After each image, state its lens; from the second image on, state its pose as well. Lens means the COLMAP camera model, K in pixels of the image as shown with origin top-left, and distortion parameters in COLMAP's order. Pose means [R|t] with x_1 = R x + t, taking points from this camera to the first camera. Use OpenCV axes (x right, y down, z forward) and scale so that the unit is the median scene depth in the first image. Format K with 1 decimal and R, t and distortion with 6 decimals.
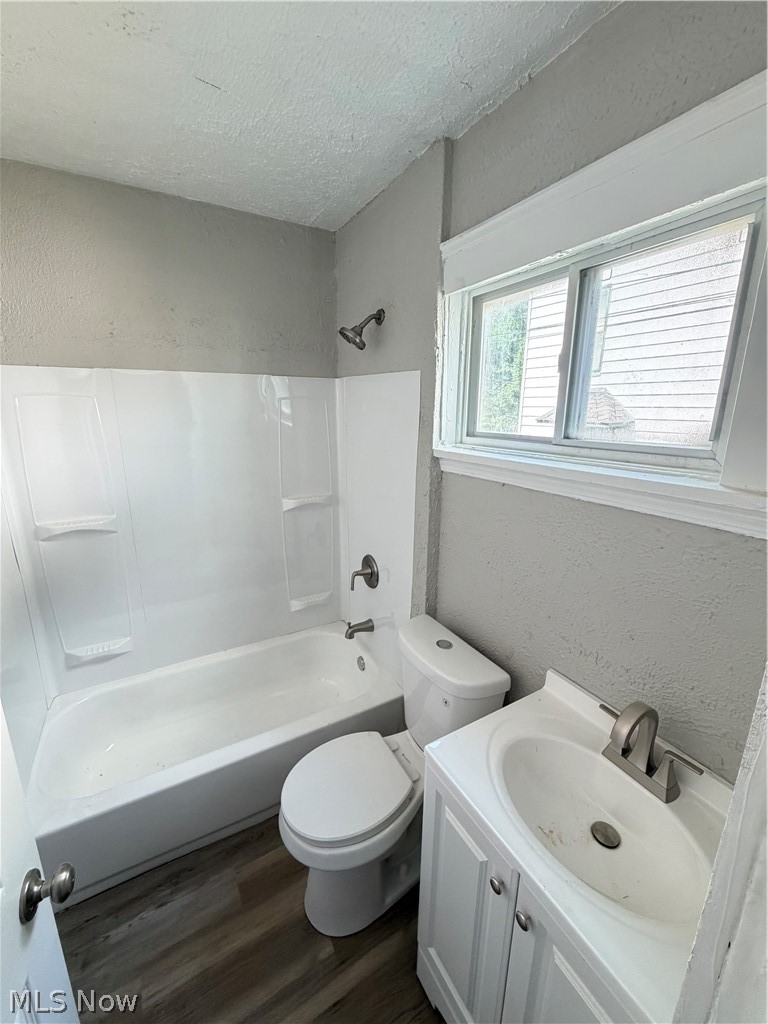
lens RADIAL K [[411.0, 0, 383.8], [0, 411.0, 508.7], [0, 0, 1]] dist [-0.000036, 0.000648]
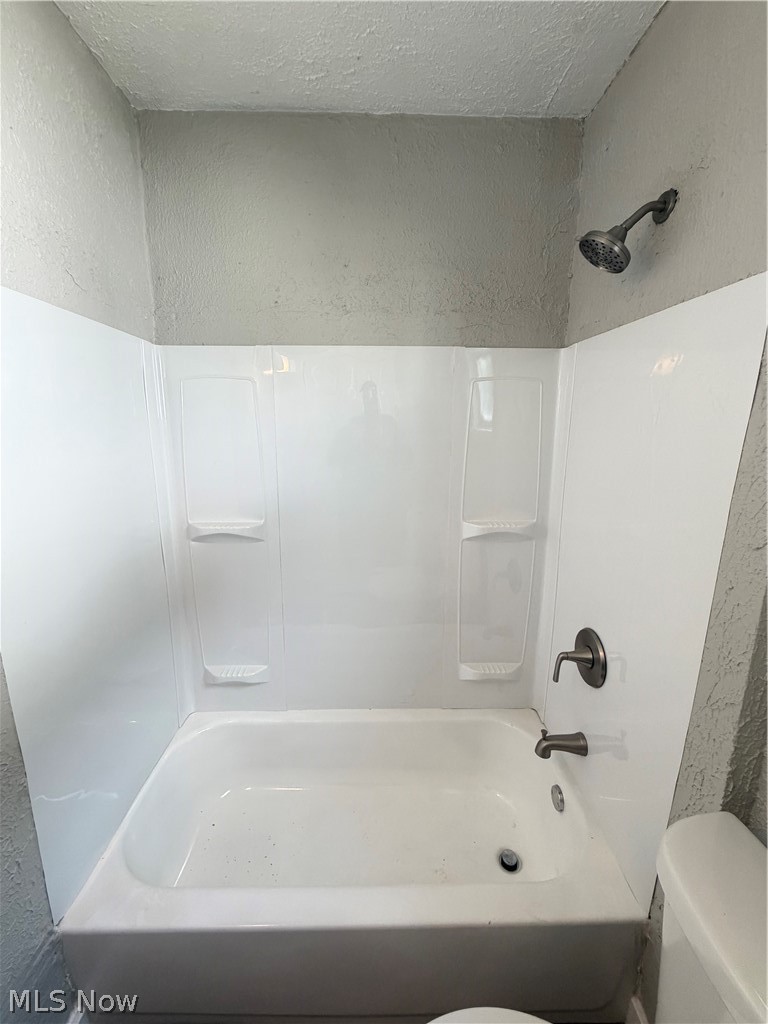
lens RADIAL K [[411.0, 0, 382.5], [0, 411.0, 508.5], [0, 0, 1]] dist [-0.000036, 0.000648]
pose [[0.880582, 0.089423, -0.465380, -0.041674], [-0.112180, 0.993458, -0.021373, -0.016311], [0.460424, 0.071027, 0.884853, 0.322321]]
